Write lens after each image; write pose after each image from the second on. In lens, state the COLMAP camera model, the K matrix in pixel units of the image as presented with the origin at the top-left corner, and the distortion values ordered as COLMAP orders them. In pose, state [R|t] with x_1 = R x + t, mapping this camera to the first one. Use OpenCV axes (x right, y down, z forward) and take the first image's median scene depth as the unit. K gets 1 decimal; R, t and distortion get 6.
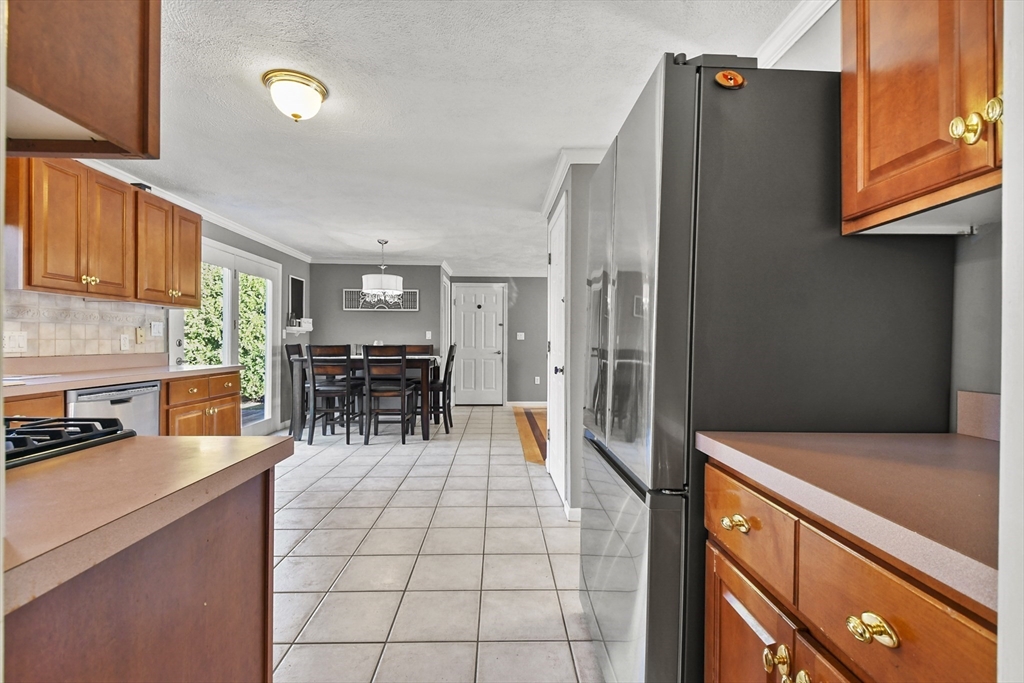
lens RADIAL K [[448.1, 0, 512.8], [0, 448.1, 340.0], [0, 0, 1]] dist [0.011214, -0.007632]
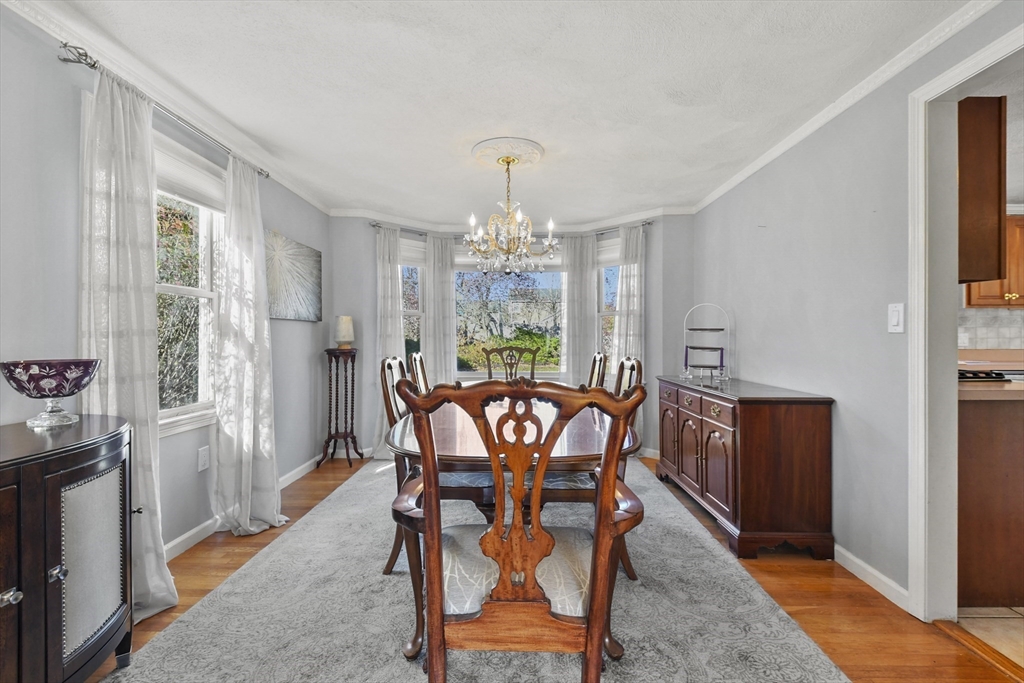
lens RADIAL K [[448.1, 0, 505.6], [0, 448.1, 335.8], [0, 0, 1]] dist [0.011214, -0.007632]
pose [[-0.058550, -0.004986, -0.998272, 0.332702], [0.002747, 0.999983, -0.005156, -0.003584], [0.998281, -0.003044, -0.058535, -0.299054]]
